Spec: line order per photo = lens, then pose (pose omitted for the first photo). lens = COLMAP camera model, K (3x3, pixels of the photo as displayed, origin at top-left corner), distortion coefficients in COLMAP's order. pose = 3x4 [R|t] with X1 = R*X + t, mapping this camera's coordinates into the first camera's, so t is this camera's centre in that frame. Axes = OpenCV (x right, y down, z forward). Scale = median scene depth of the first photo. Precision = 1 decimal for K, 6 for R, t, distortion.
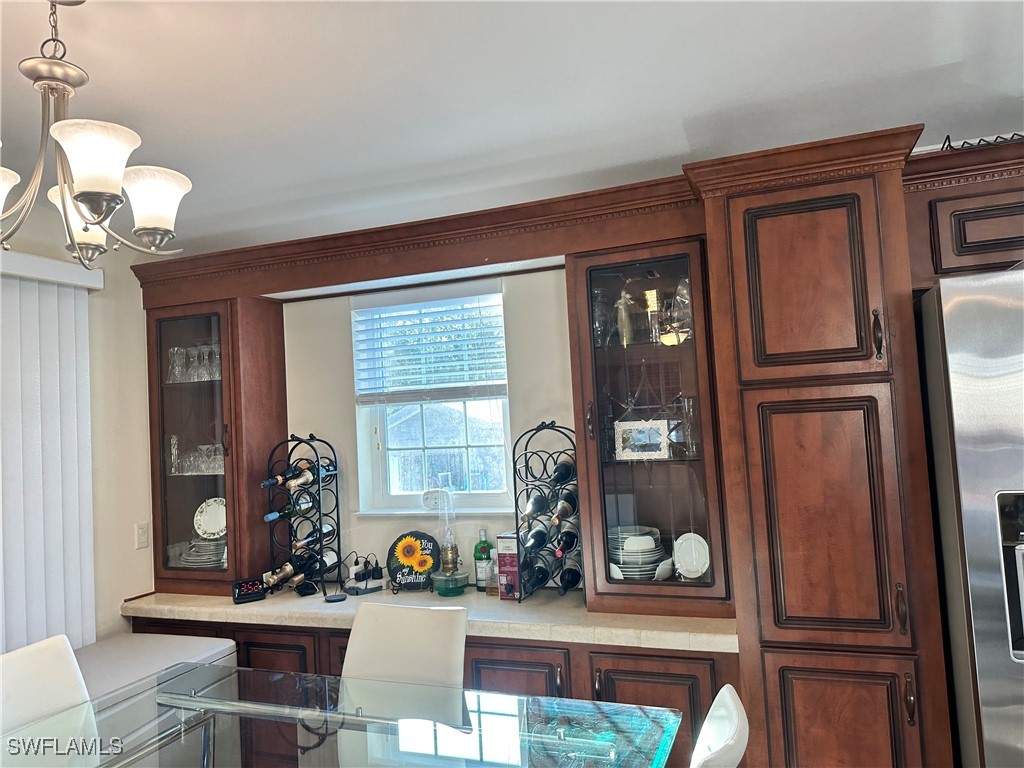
lens RADIAL K [[719.7, 0, 512.2], [0, 719.7, 376.5], [0, 0, 1]] dist [0.054357, -0.066220]
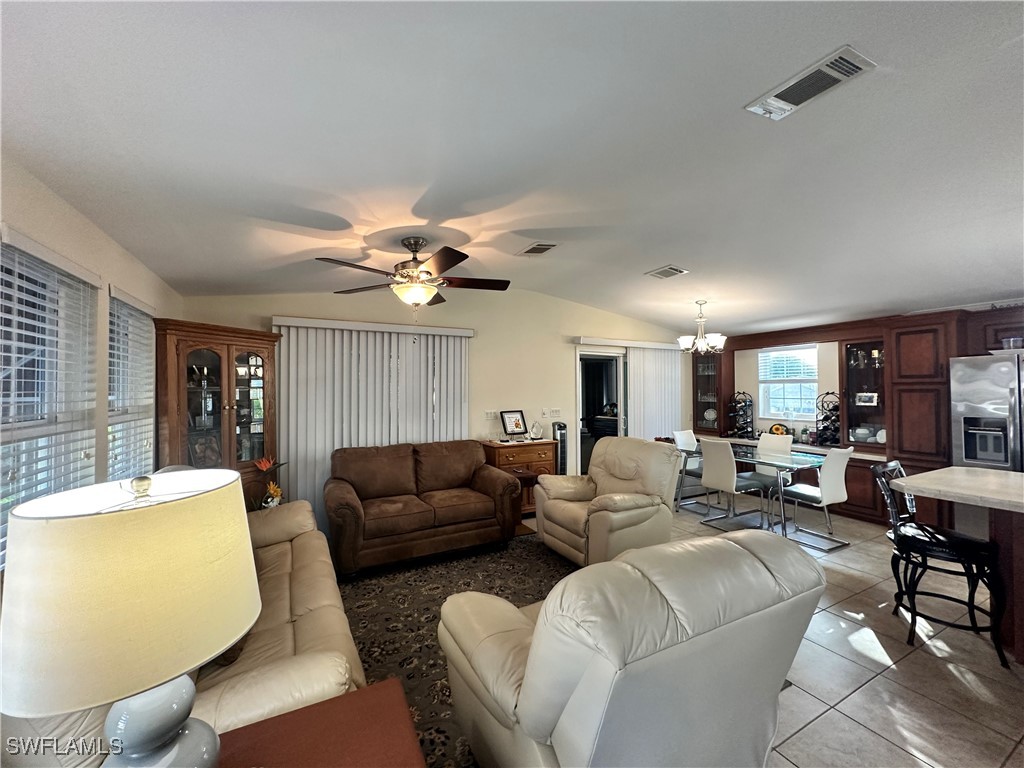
lens RADIAL K [[410.4, 0, 509.6], [0, 410.4, 382.9], [0, 0, 1]] dist [-0.004062, 0.000343]
pose [[0.745703, 0.038159, -0.665185, 0.201249], [0.001510, 0.998259, 0.058959, -0.087255], [0.666276, -0.044970, 0.744348, -1.321754]]
